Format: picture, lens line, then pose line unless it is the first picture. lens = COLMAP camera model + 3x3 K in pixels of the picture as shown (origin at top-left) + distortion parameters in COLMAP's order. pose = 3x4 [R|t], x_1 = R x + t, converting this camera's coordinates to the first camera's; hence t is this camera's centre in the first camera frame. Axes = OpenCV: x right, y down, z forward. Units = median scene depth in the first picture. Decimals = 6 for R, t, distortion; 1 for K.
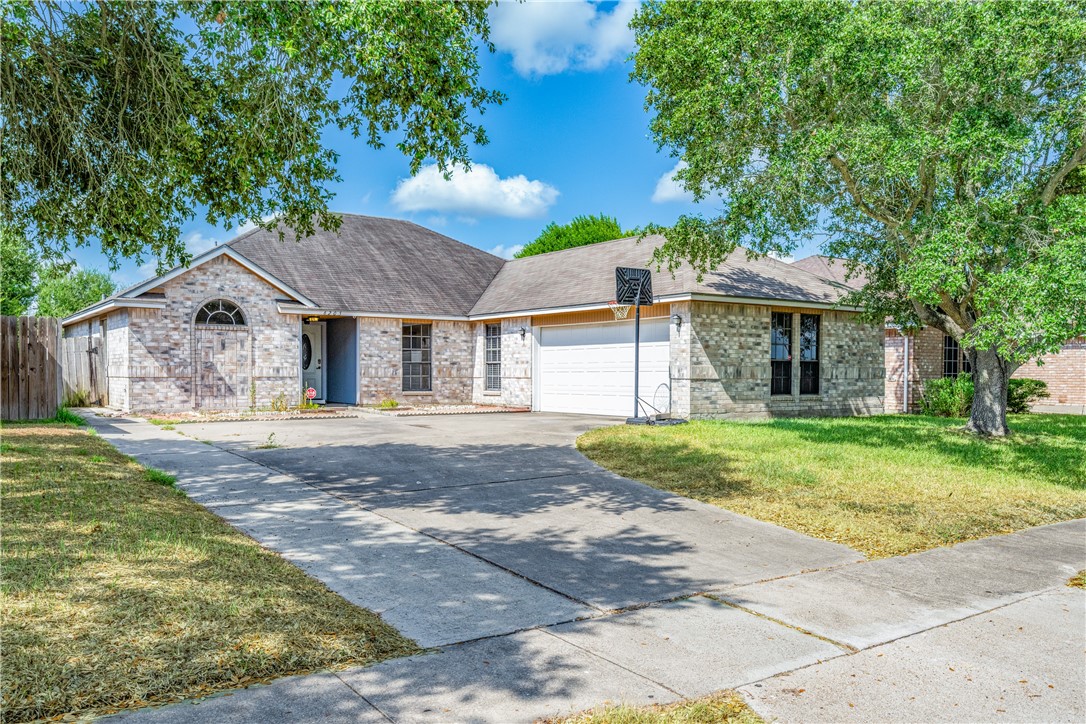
lens RADIAL K [[919.2, 0, 542.5], [0, 919.2, 364.8], [0, 0, 1]] dist [0.010554, 0.001625]
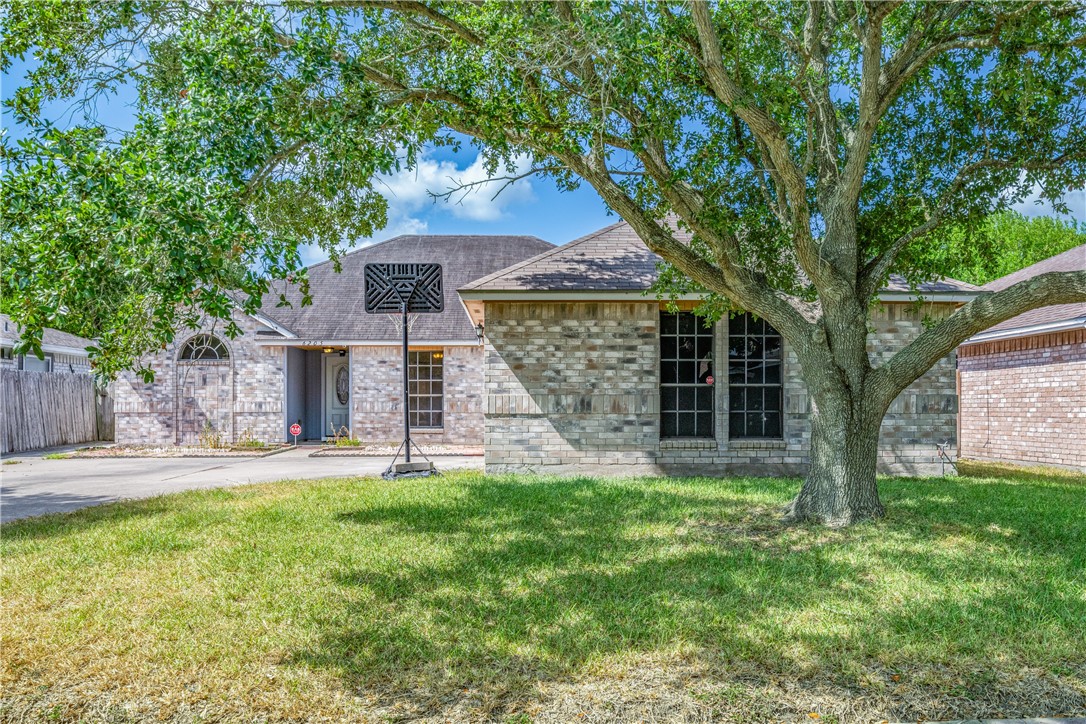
lens RADIAL K [[919.2, 0, 543.1], [0, 919.2, 363.4], [0, 0, 1]] dist [0.010554, 0.001625]
pose [[0.819457, -0.032083, -0.572242, 0.527125], [0.008718, 0.999014, -0.043525, 0.006881], [0.573074, 0.030678, 0.818929, 0.401910]]
